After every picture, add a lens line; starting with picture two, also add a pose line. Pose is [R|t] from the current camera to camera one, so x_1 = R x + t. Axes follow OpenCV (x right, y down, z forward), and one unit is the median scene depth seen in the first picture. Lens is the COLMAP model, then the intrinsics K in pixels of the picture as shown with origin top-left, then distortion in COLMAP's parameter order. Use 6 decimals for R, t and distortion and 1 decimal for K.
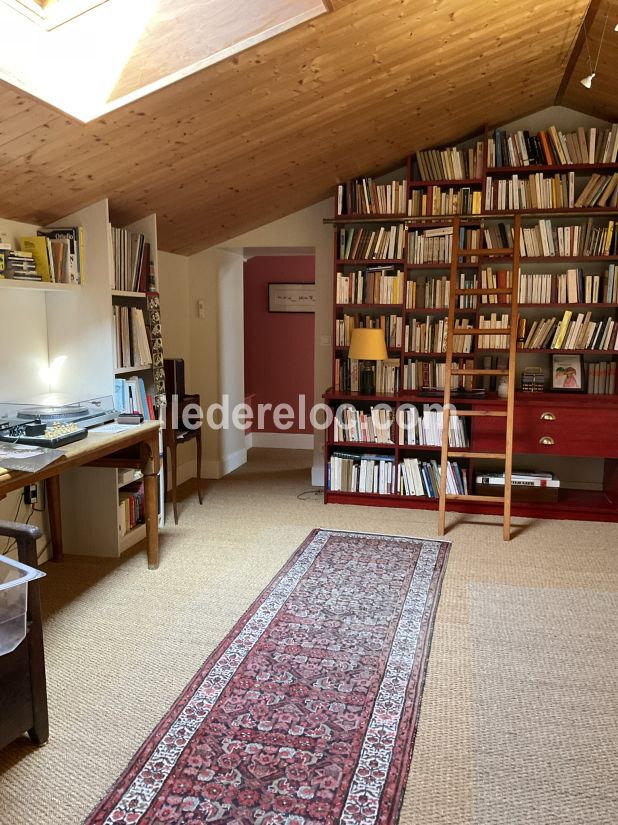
lens RADIAL K [[624.7, 0, 309.0], [0, 624.7, 412.5], [0, 0, 1]] dist [0.026590, -0.000901]
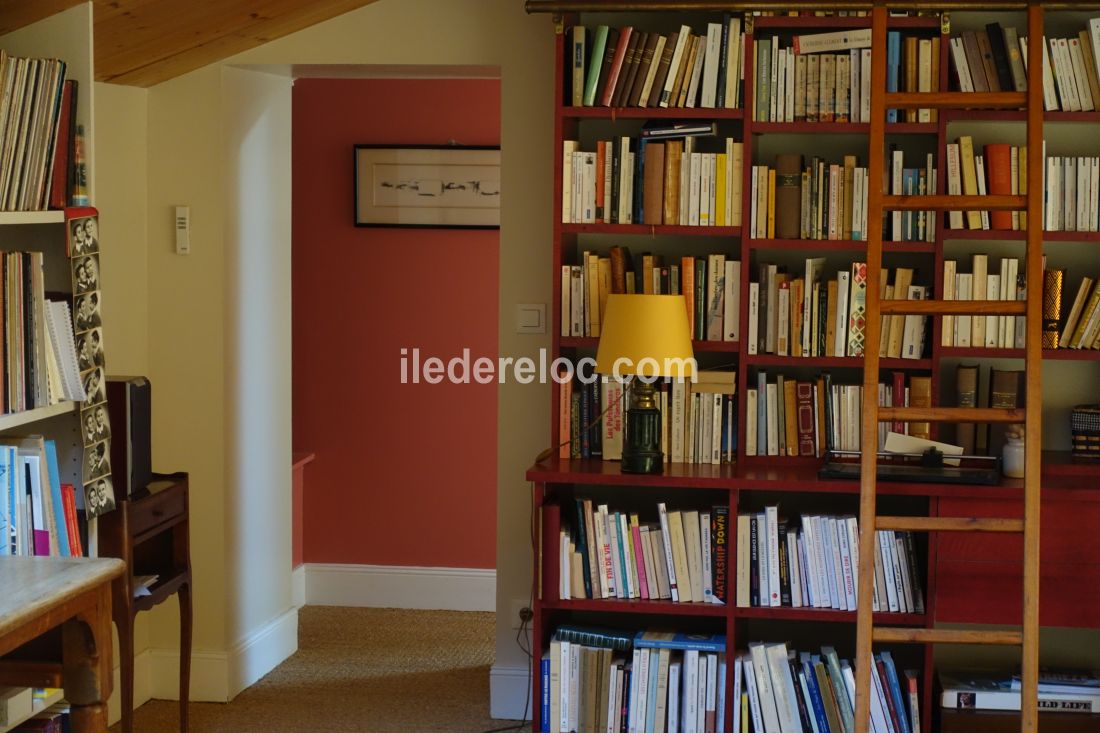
lens RADIAL K [[1900.6, 0, 550.0], [0, 1900.6, 366.5], [0, 0, 1]] dist [-0.047399, 0.022808]
pose [[0.997932, -0.002980, 0.064206, -0.037335], [0.006759, 0.998252, -0.058715, -0.024923], [-0.063919, 0.059028, 0.996208, -0.117224]]
